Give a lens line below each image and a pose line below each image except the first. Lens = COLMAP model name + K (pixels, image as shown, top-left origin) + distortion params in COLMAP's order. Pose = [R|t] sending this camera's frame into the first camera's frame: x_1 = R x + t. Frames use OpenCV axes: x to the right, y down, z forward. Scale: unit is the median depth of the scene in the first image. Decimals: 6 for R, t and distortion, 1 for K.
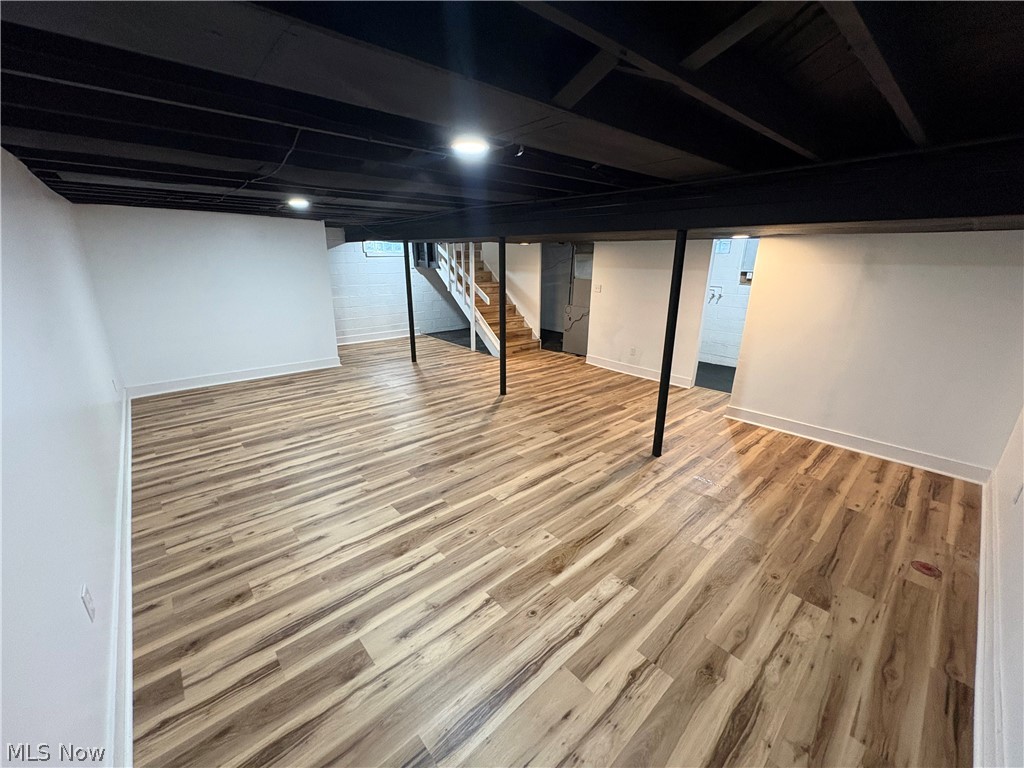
lens RADIAL K [[408.2, 0, 510.9], [0, 408.2, 383.9], [0, 0, 1]] dist [0.002152, 0.000191]
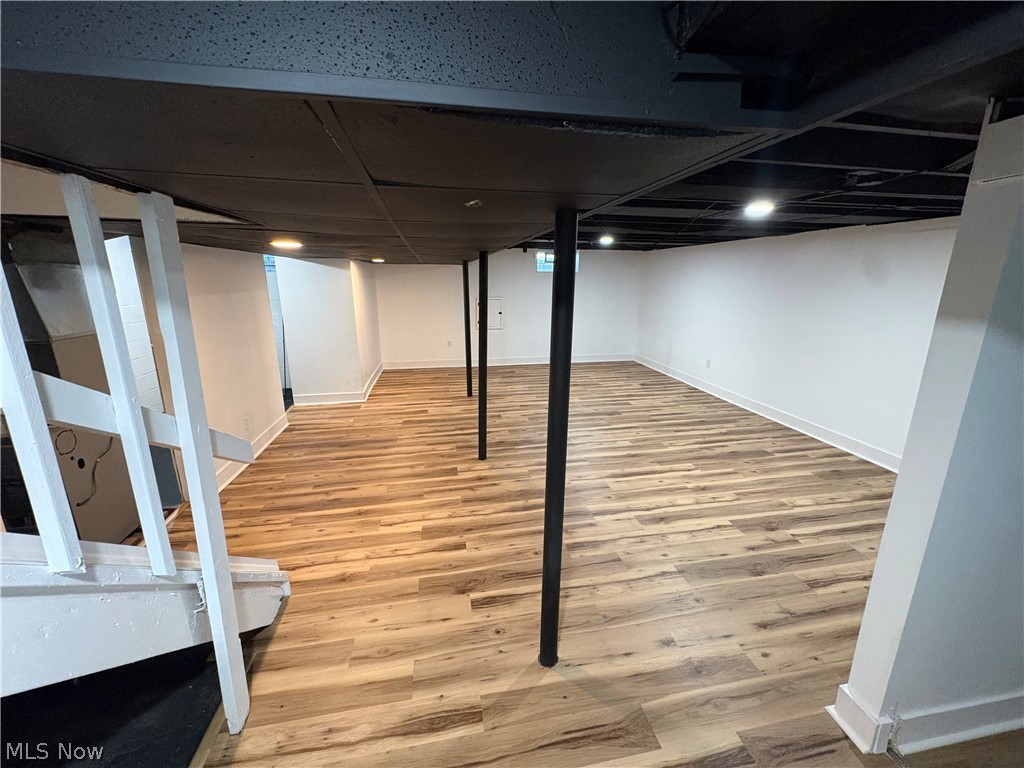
lens RADIAL K [[408.2, 0, 510.9], [0, 408.2, 383.9], [0, 0, 1]] dist [0.002152, 0.000191]
pose [[-0.850148, -0.145878, 0.505933, -0.691308], [0.145615, 0.858246, 0.492148, -0.743430], [-0.506008, 0.492070, -0.708394, 2.360245]]
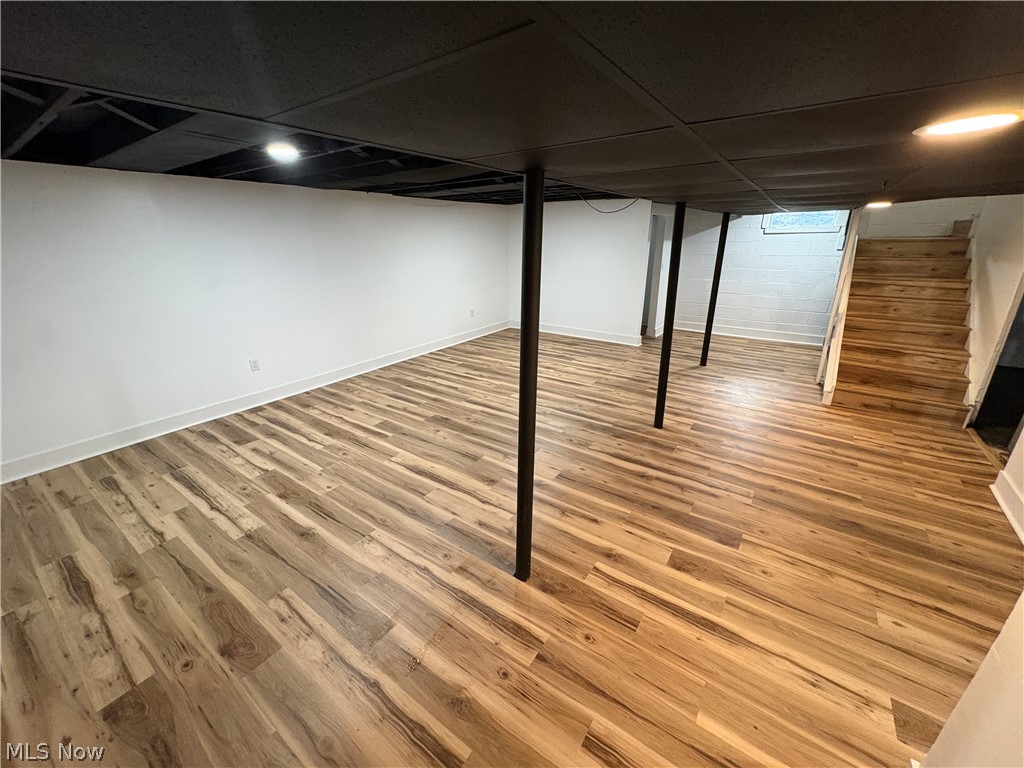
lens RADIAL K [[408.2, 0, 510.9], [0, 408.2, 383.9], [0, 0, 1]] dist [0.002152, 0.000191]
pose [[0.221611, 0.322187, -0.920372, 0.923142], [-0.280502, 0.925010, 0.256271, -0.256530], [0.933921, 0.201373, 0.295366, 0.872008]]
